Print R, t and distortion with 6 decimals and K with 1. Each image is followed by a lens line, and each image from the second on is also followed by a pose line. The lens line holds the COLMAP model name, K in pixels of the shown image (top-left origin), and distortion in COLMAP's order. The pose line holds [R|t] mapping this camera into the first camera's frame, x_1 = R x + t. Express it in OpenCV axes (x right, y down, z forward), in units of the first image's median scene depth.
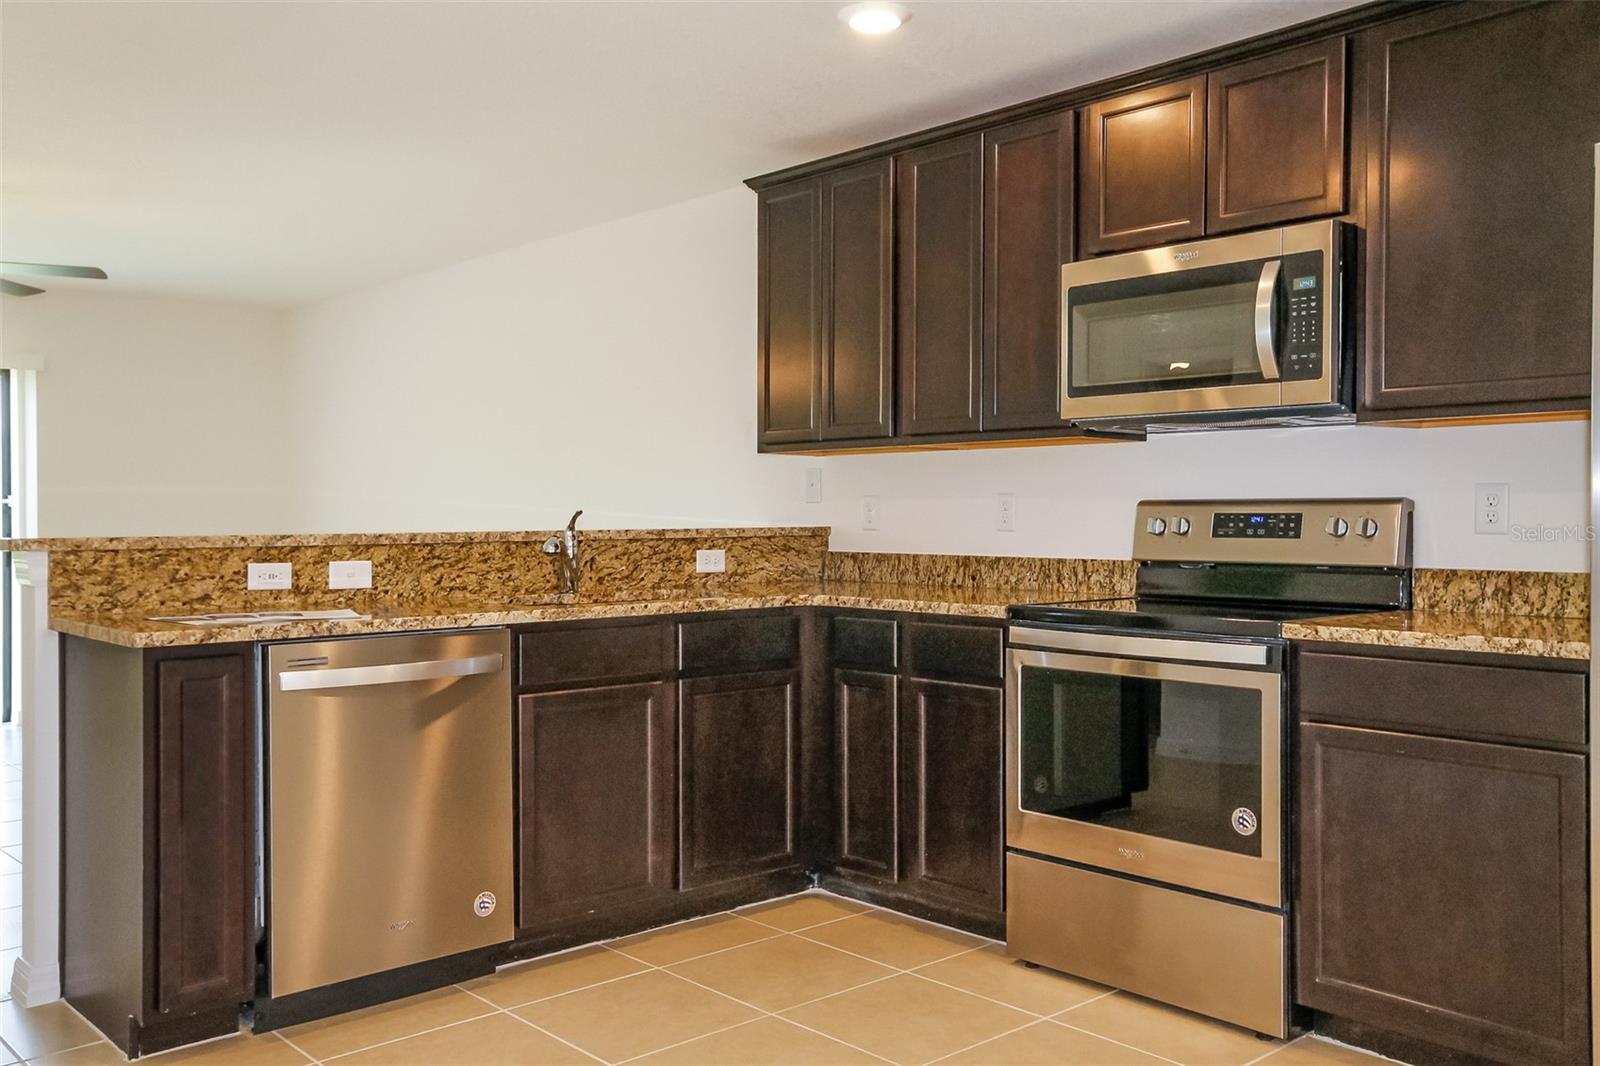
lens RADIAL K [[1378.8, 0, 709.4], [0, 1378.8, 530.8], [0, 0, 1]] dist [0.062563, -0.018947]
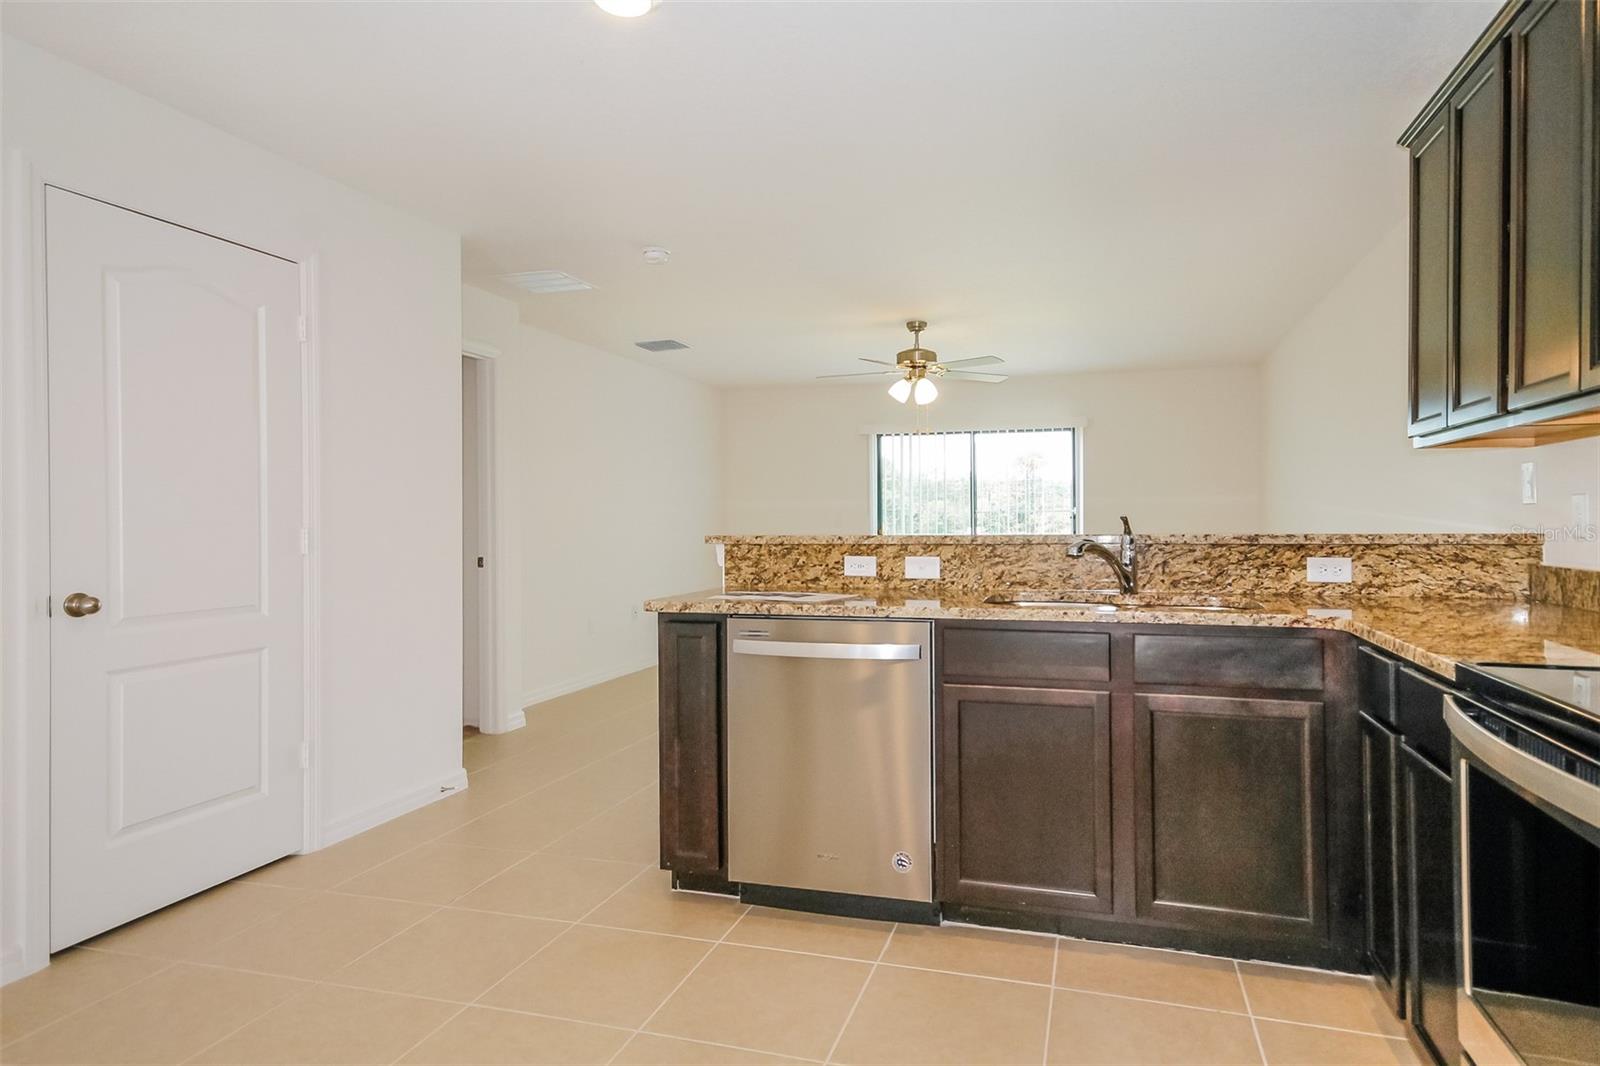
lens RADIAL K [[869.5, 0, 878.0], [0, 869.5, 522.7], [0, 0, 1]] dist [0.023796, 0.000532]
pose [[0.572430, 0.001844, -0.819951, 0.362415], [-0.006540, 0.999976, -0.002317, -0.007103], [0.819927, 0.006689, 0.572429, 0.499988]]
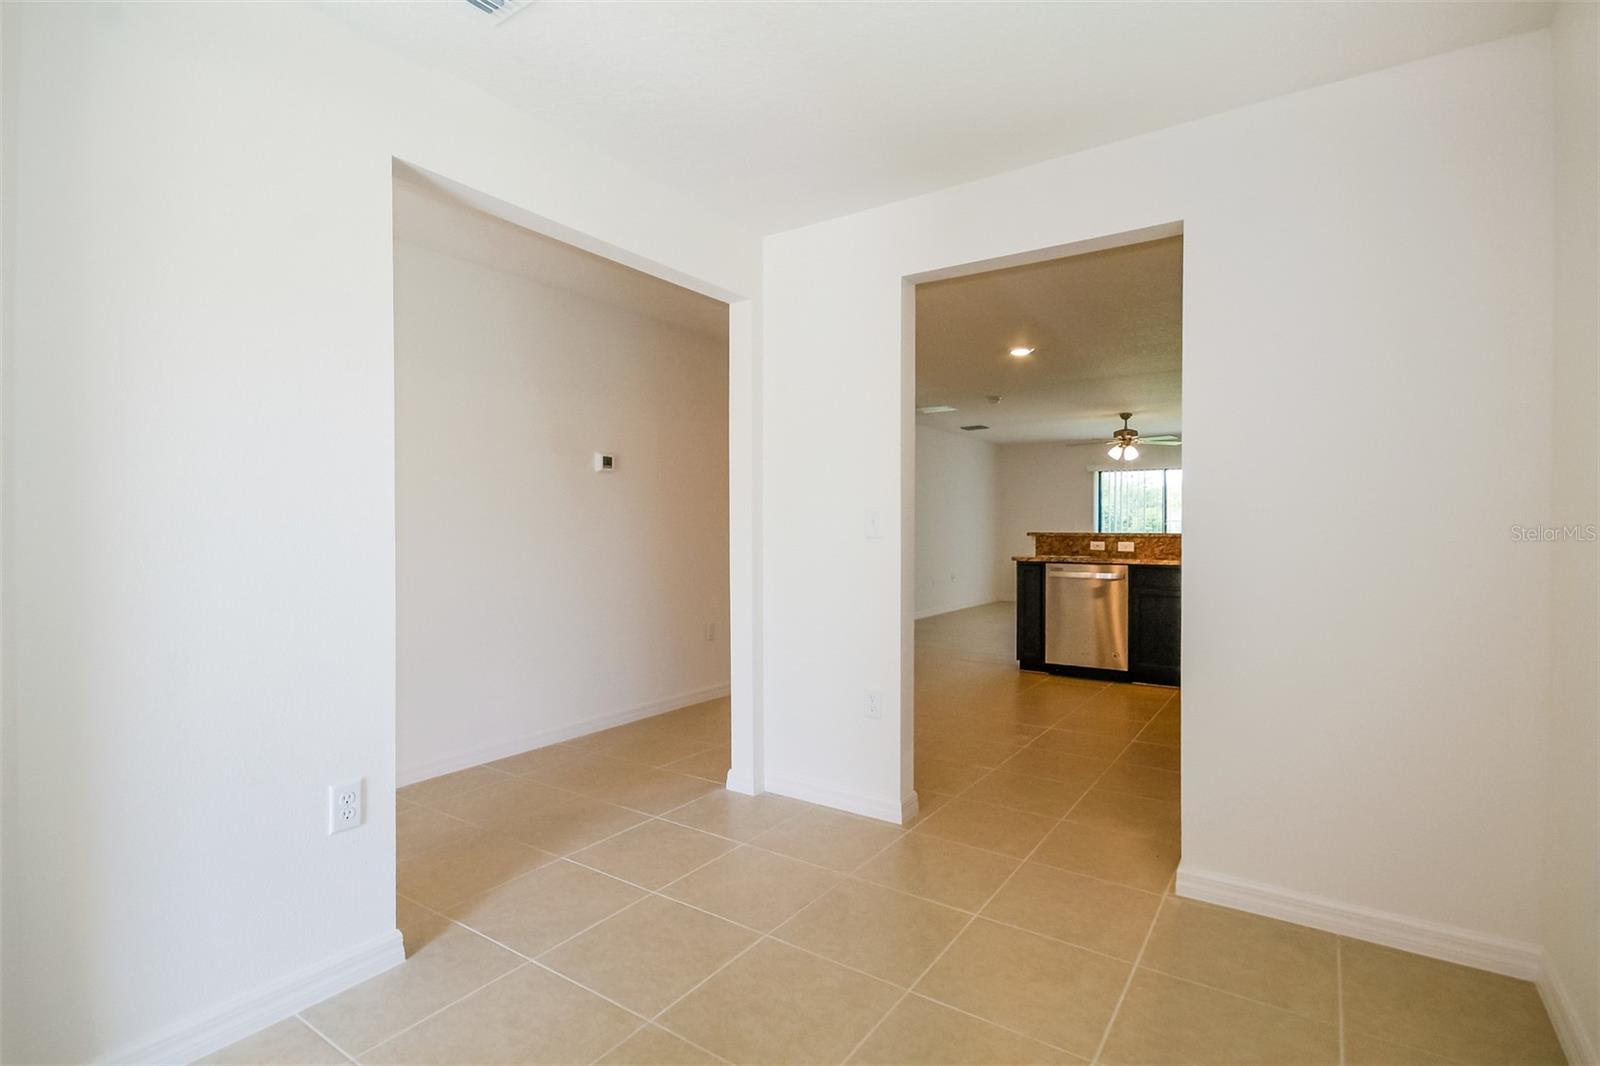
lens RADIAL K [[747.5, 0, 844.7], [0, 747.5, 528.2], [0, 0, 1]] dist [0.012999, -0.000058]
pose [[0.287921, 0.007797, -0.957622, 1.073279], [-0.013739, 0.999898, 0.004011, -0.005738], [0.957556, 0.012002, 0.287999, -0.033669]]
